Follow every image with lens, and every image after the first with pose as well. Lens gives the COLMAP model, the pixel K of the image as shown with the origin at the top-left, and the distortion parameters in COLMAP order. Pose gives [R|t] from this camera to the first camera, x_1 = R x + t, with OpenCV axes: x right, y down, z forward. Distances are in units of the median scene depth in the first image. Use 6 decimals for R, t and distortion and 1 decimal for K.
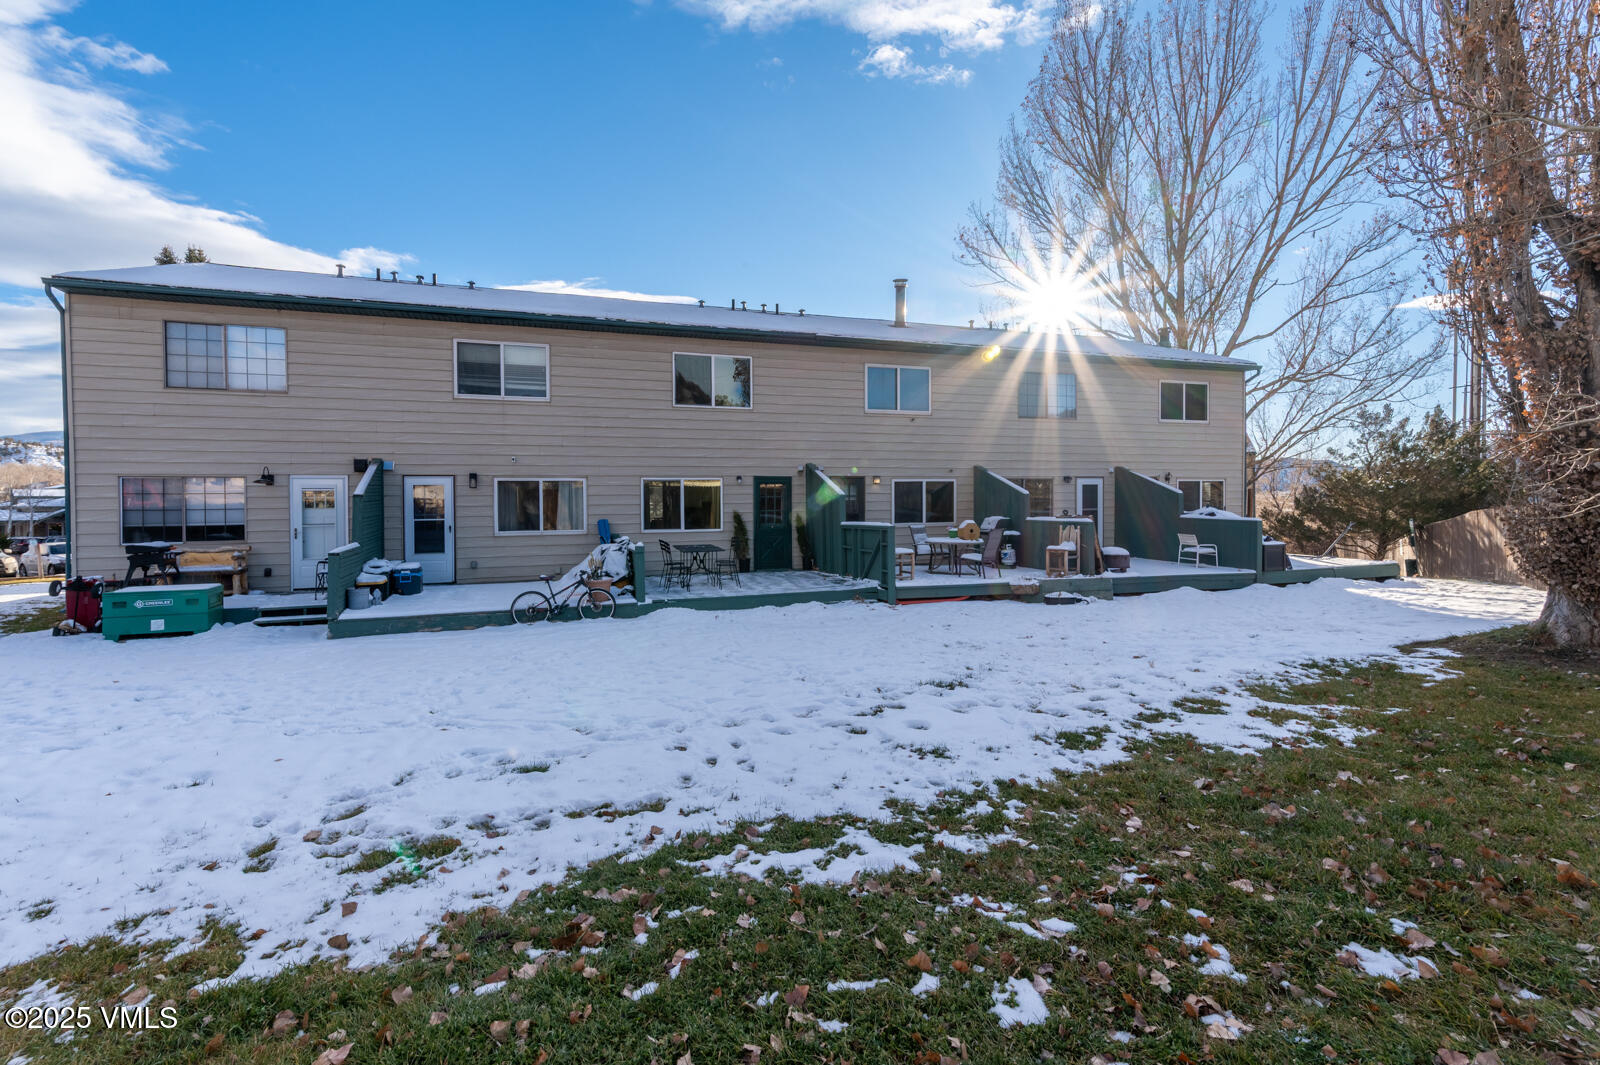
lens RADIAL K [[739.1, 0, 793.1], [0, 739.1, 524.9], [0, 0, 1]] dist [0.017211, -0.001291]
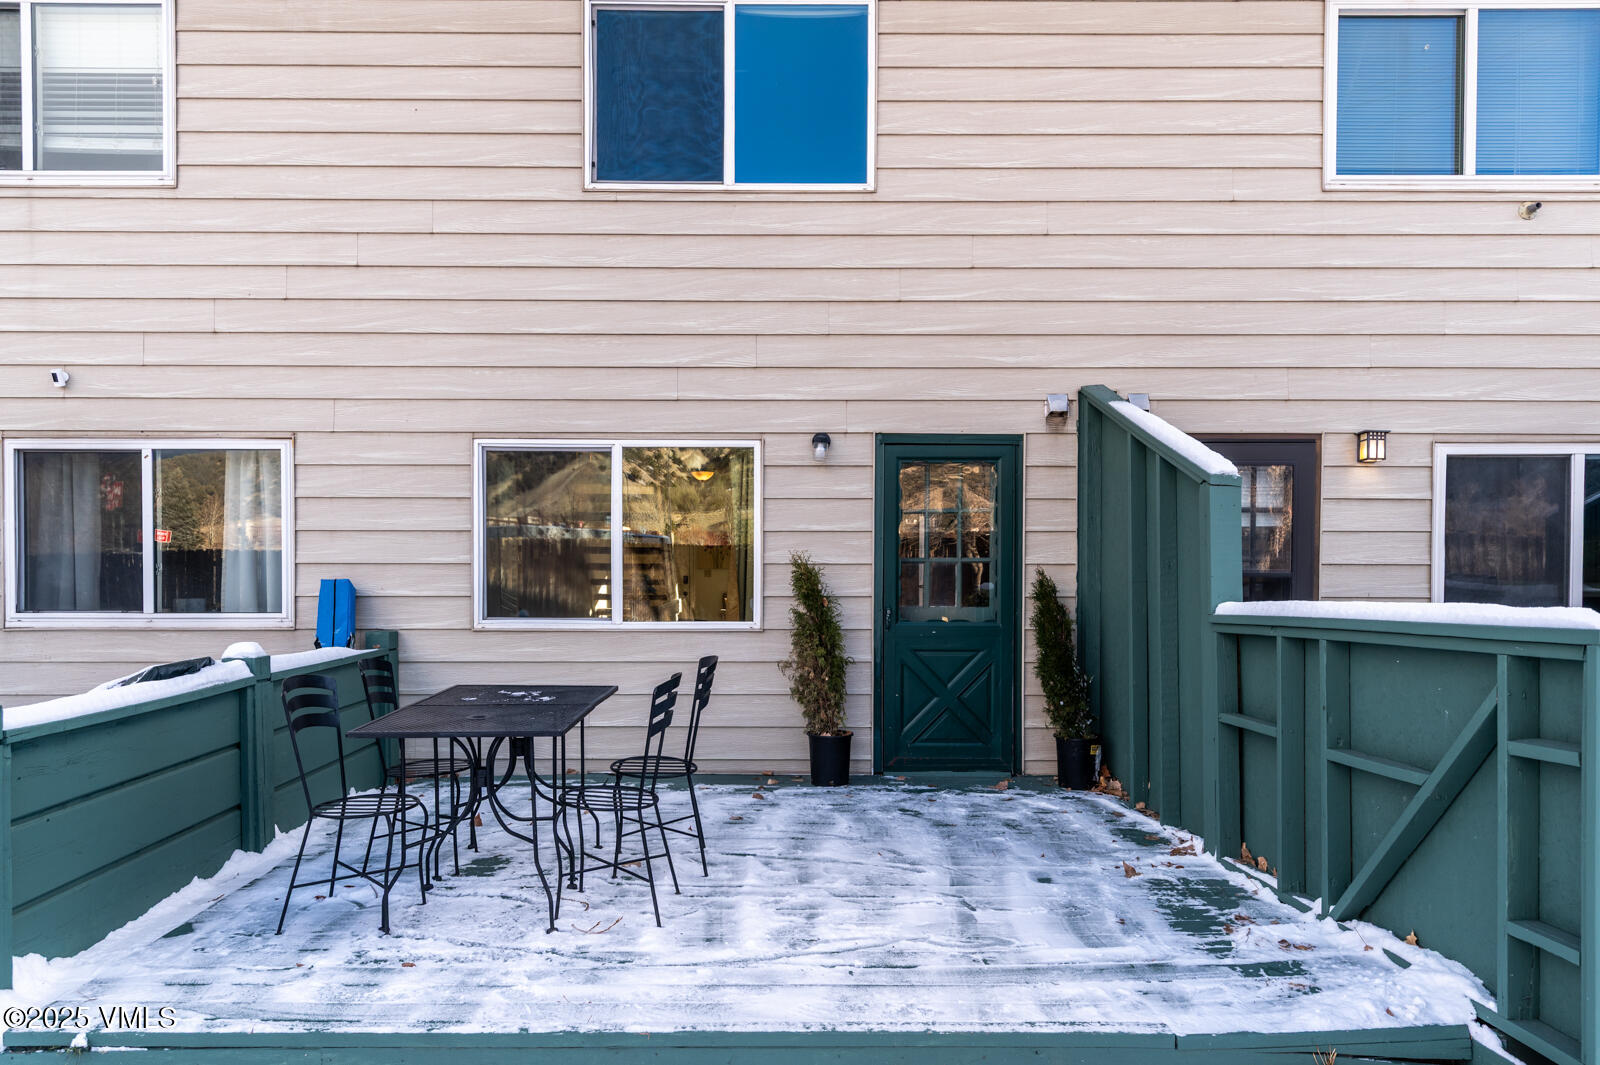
lens RADIAL K [[1053.0, 0, 806.2], [0, 1053.0, 570.1], [0, 0, 1]] dist [0.015212, -0.009993]
pose [[0.946270, 0.016239, -0.322969, 0.052688], [-0.021775, 0.999671, -0.013535, -0.009675], [0.322643, 0.019841, 0.946313, 0.663218]]
